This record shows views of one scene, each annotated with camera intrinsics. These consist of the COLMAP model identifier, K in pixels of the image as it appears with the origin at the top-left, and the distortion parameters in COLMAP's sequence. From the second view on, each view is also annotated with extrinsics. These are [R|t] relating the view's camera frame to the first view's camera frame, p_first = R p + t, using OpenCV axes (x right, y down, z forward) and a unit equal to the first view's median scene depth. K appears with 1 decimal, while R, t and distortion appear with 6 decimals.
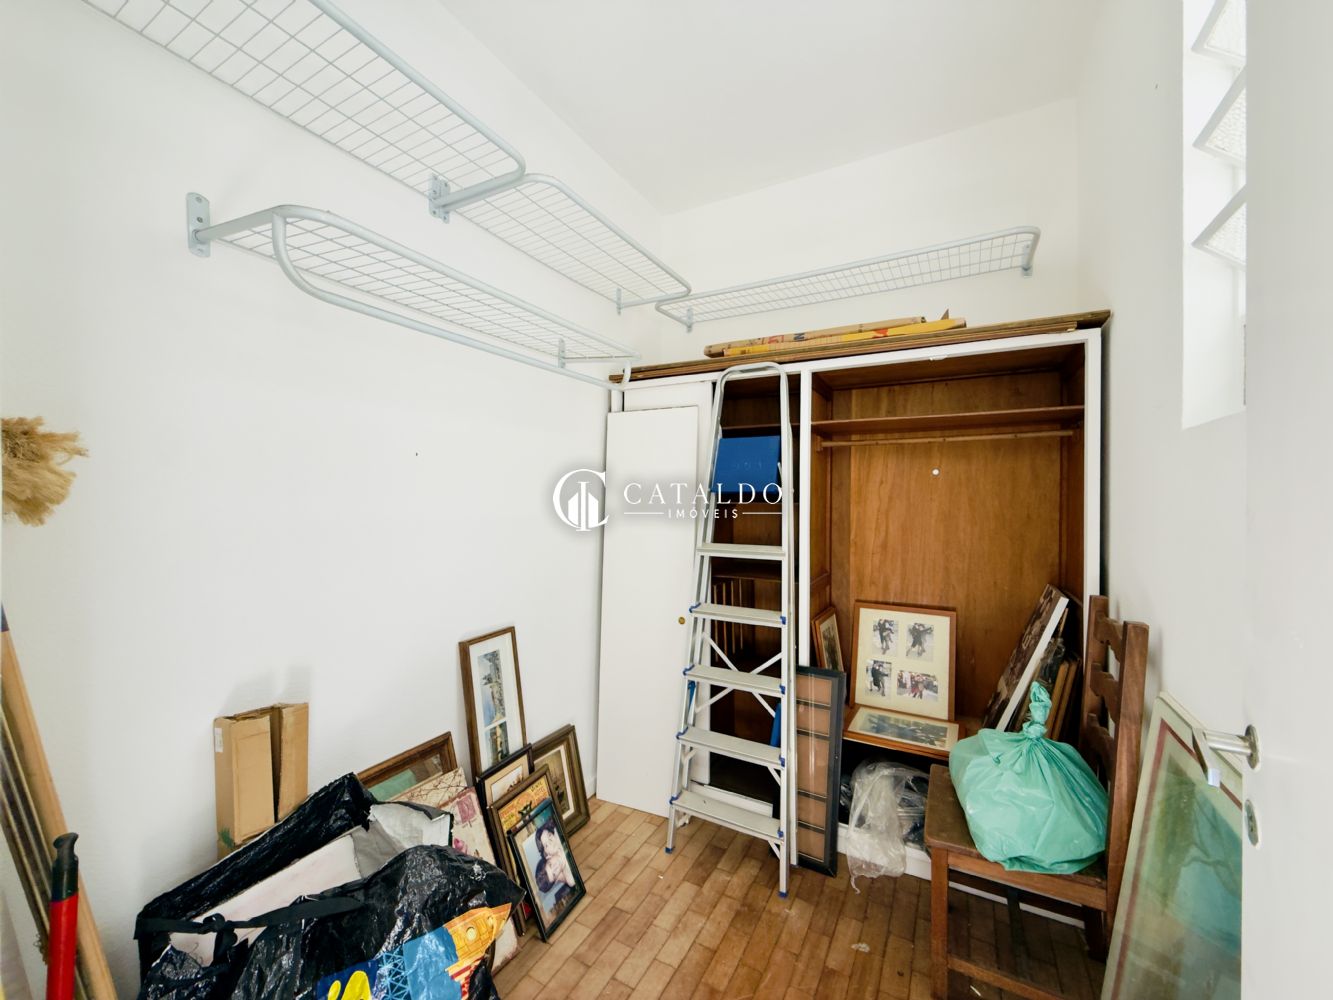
lens RADIAL K [[532.6, 0, 661.7], [0, 532.6, 505.6], [0, 0, 1]] dist [0.003269, 0.000038]
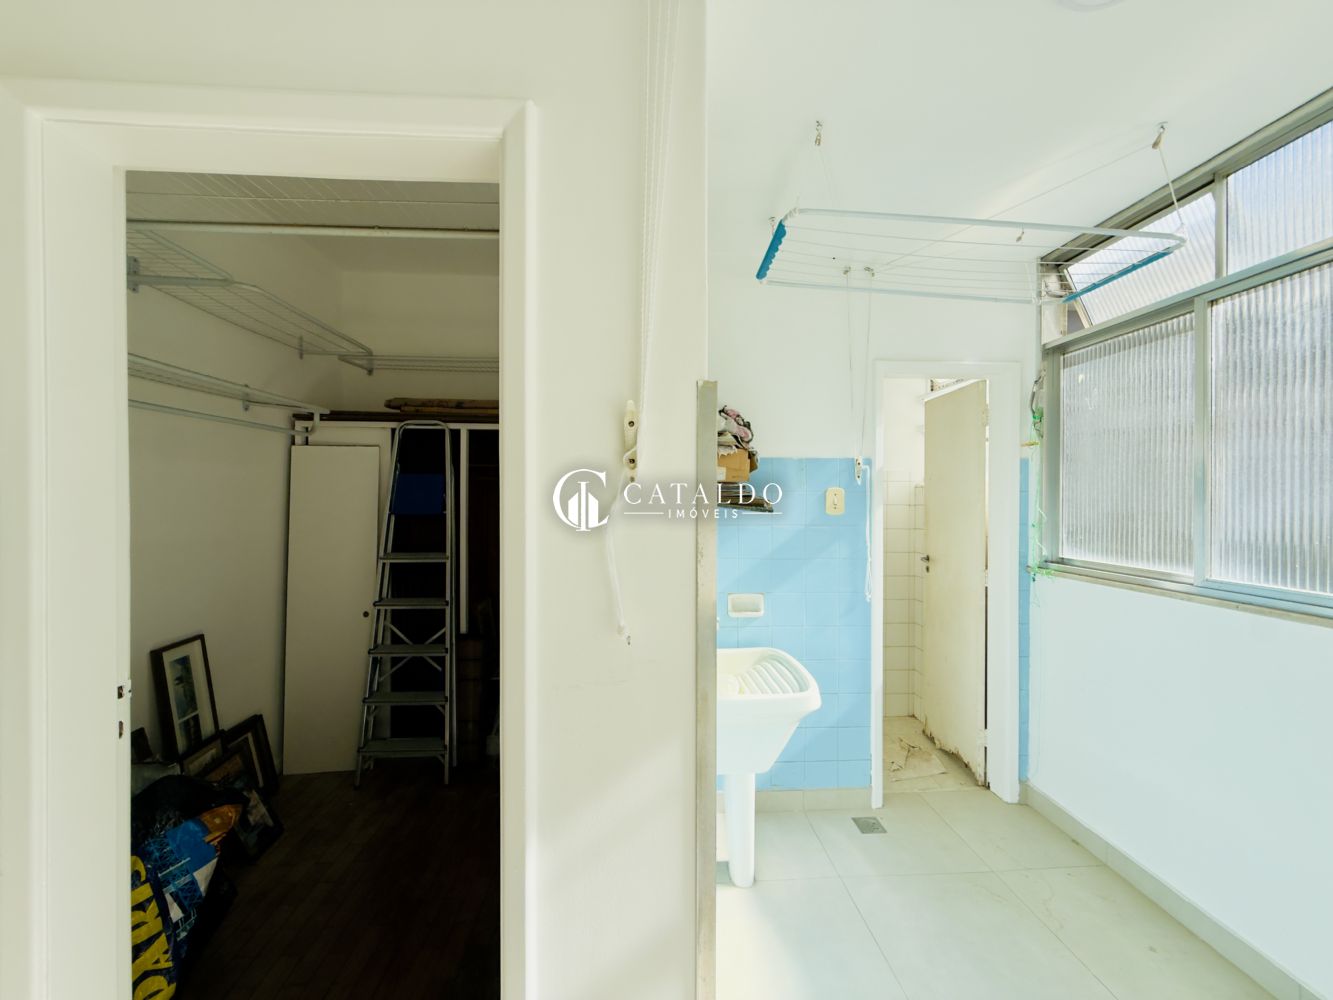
lens RADIAL K [[532.6, 0, 661.7], [0, 532.6, 505.6], [0, 0, 1]] dist [0.003269, 0.000038]
pose [[0.848973, -0.008851, 0.528363, -0.039275], [0.002086, 0.999908, 0.013397, -0.069396], [-0.528433, -0.010271, 0.848913, -0.529694]]
